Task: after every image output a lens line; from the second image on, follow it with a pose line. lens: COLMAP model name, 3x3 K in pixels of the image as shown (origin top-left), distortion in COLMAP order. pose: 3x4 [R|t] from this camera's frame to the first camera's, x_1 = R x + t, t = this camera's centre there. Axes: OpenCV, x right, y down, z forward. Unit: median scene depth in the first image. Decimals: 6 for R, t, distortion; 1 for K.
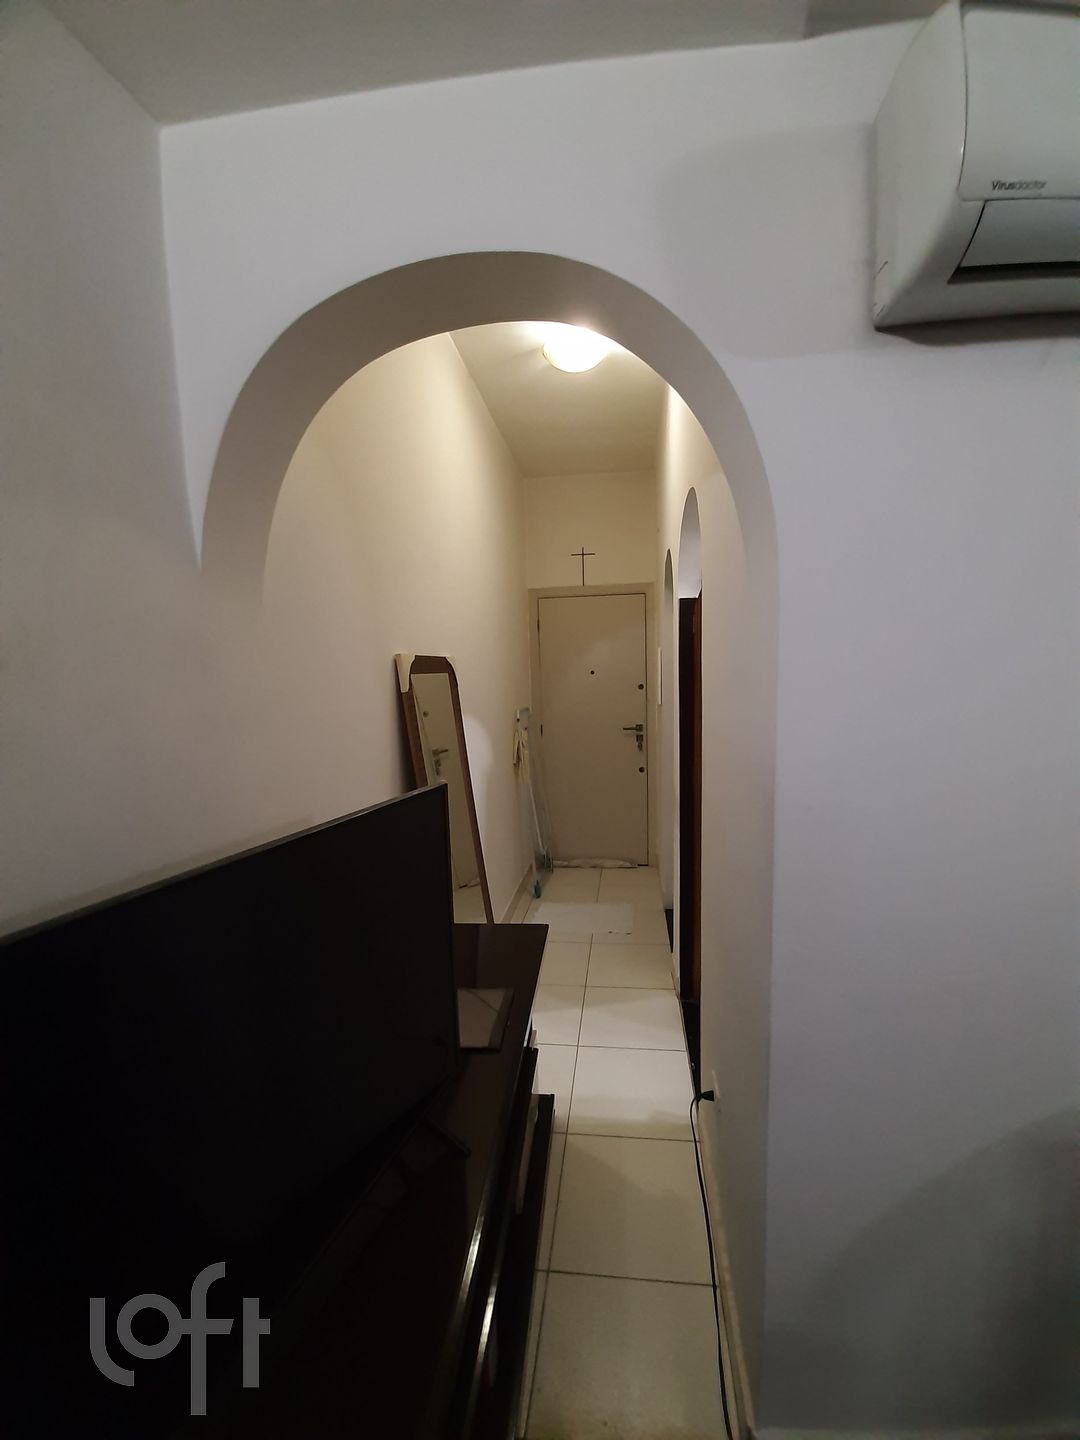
lens RADIAL K [[571.3, 0, 563.1], [0, 571.3, 724.4], [0, 0, 1]] dist [0.019872, -0.017698]
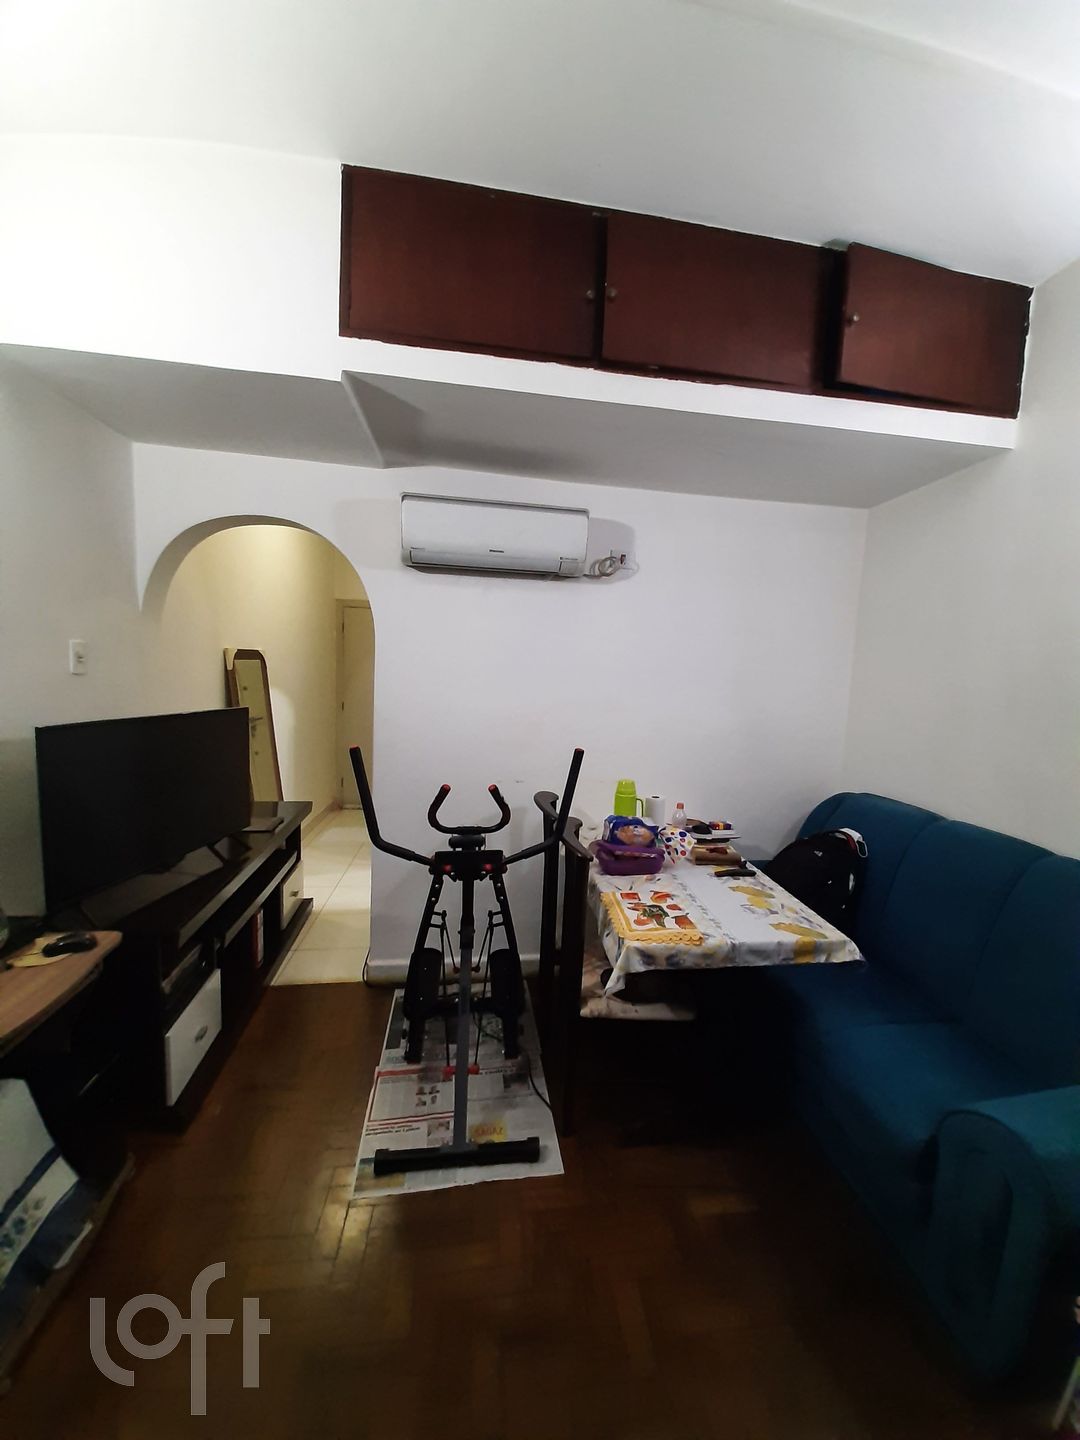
lens RADIAL K [[573.8, 0, 568.2], [0, 573.8, 724.6], [0, 0, 1]] dist [0.009875, 0.000064]
pose [[0.962889, 0.040863, 0.266788, 0.183848], [-0.043251, 0.999059, 0.003078, 0.043874], [-0.266411, -0.014503, 0.963750, -0.698043]]
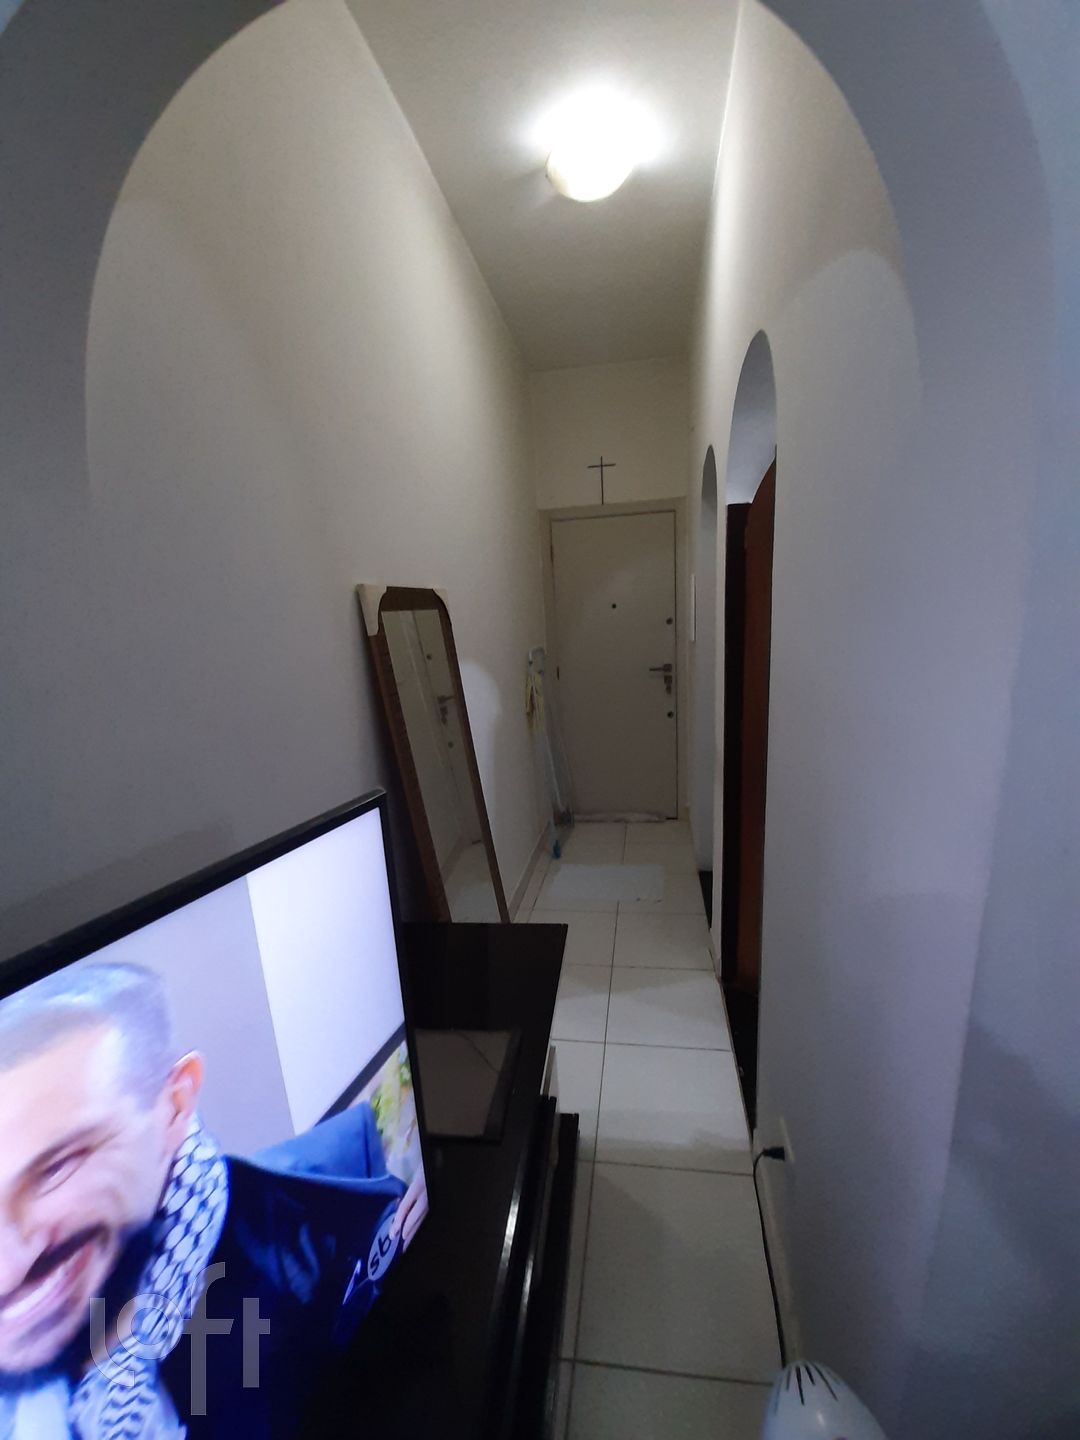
lens RADIAL K [[571.3, 0, 563.1], [0, 571.3, 724.4], [0, 0, 1]] dist [0.019872, -0.017698]
pose [[0.999245, -0.016925, -0.034982, 0.000862], [0.020640, 0.993856, 0.108741, -0.011279], [0.032927, -0.109381, 0.993454, 0.164331]]
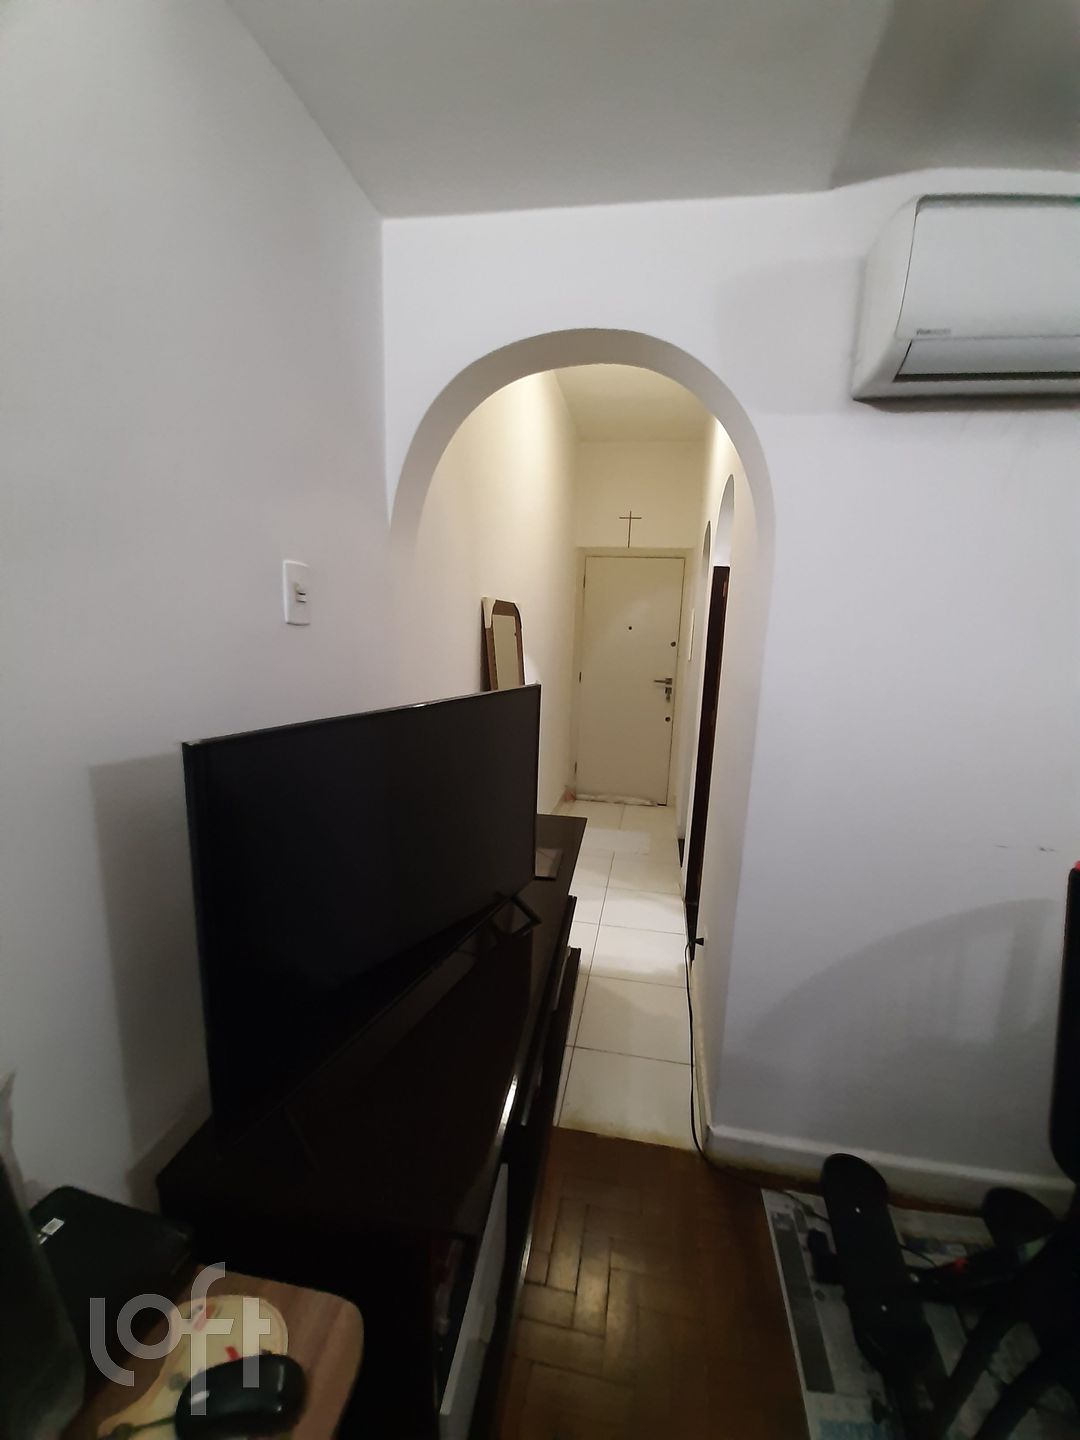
lens RADIAL K [[573.8, 0, 568.2], [0, 573.8, 724.6], [0, 0, 1]] dist [0.009875, 0.000064]
pose [[0.996703, 0.074190, -0.032857, -0.028793], [-0.071626, 0.994732, 0.073341, 0.034606], [0.038125, -0.070745, 0.996766, -0.190723]]
